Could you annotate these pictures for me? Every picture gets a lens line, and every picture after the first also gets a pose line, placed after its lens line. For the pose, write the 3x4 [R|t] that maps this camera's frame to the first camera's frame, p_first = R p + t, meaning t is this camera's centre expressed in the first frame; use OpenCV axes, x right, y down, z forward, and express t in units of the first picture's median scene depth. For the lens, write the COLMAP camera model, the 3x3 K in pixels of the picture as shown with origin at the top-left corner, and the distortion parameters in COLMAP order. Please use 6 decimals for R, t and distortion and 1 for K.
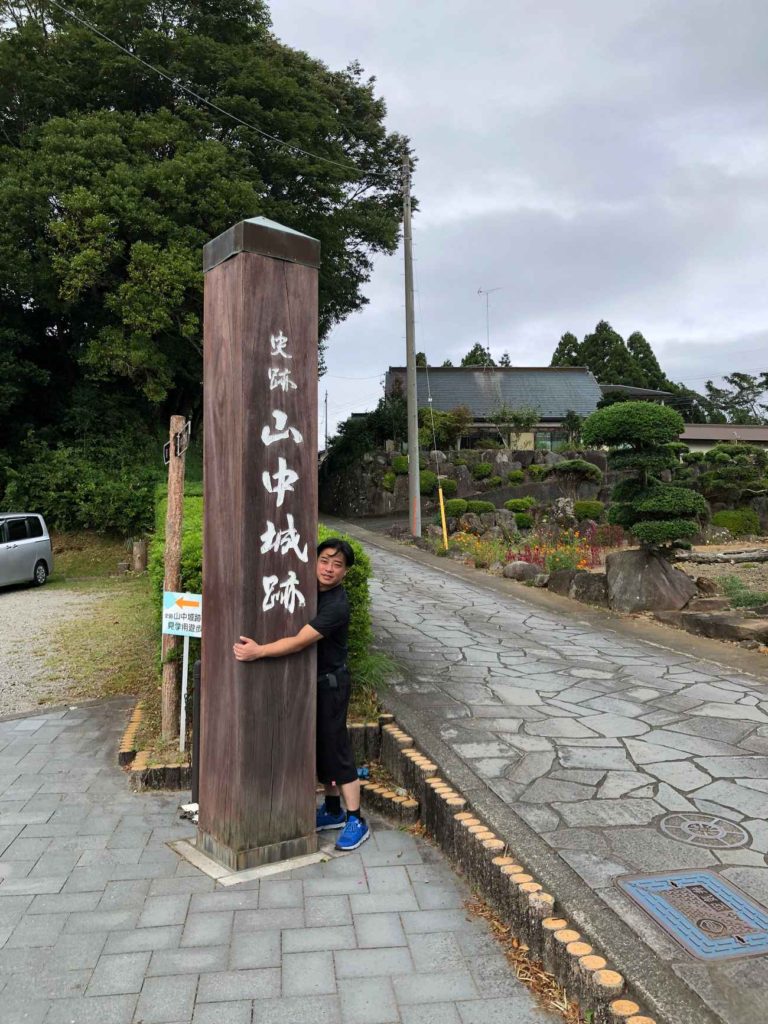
lens RADIAL K [[835.1, 0, 383.1], [0, 835.1, 510.9], [0, 0, 1]] dist [0.006512, 0.009017]
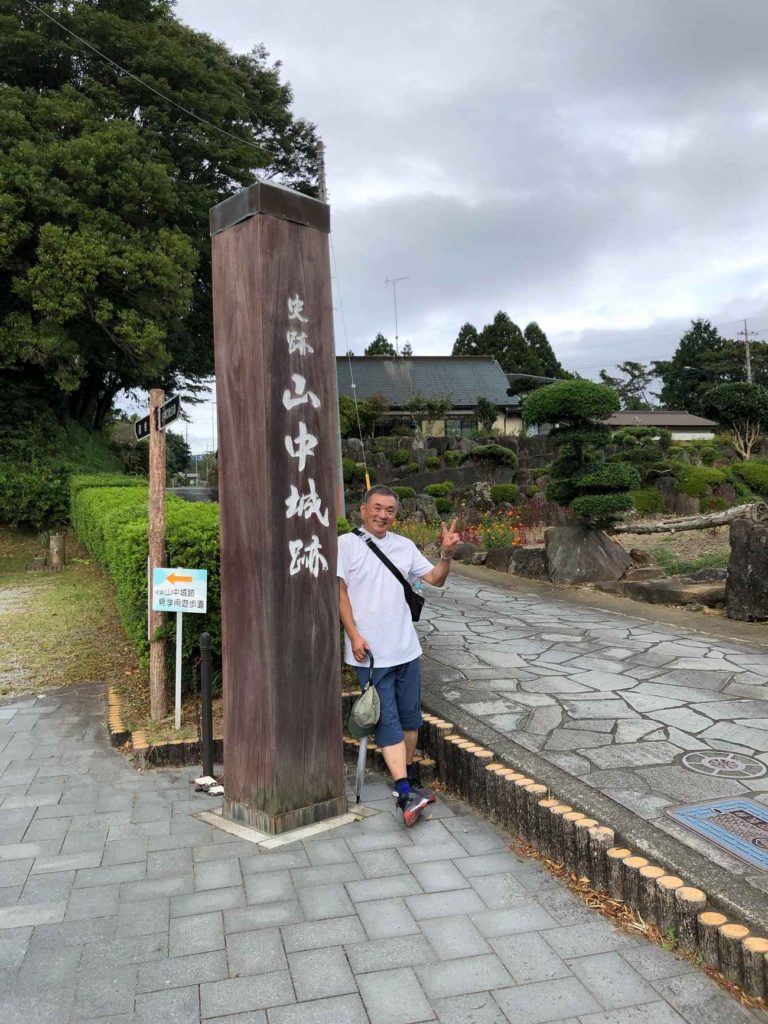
lens RADIAL K [[835.1, 0, 349.4], [0, 835.1, 520.1], [0, 0, 1]] dist [0.006512, 0.009017]
pose [[0.993671, -0.025580, 0.109375, -0.138560], [0.024207, 0.999611, 0.013863, 0.032199], [-0.109687, -0.011128, 0.993904, 0.000994]]
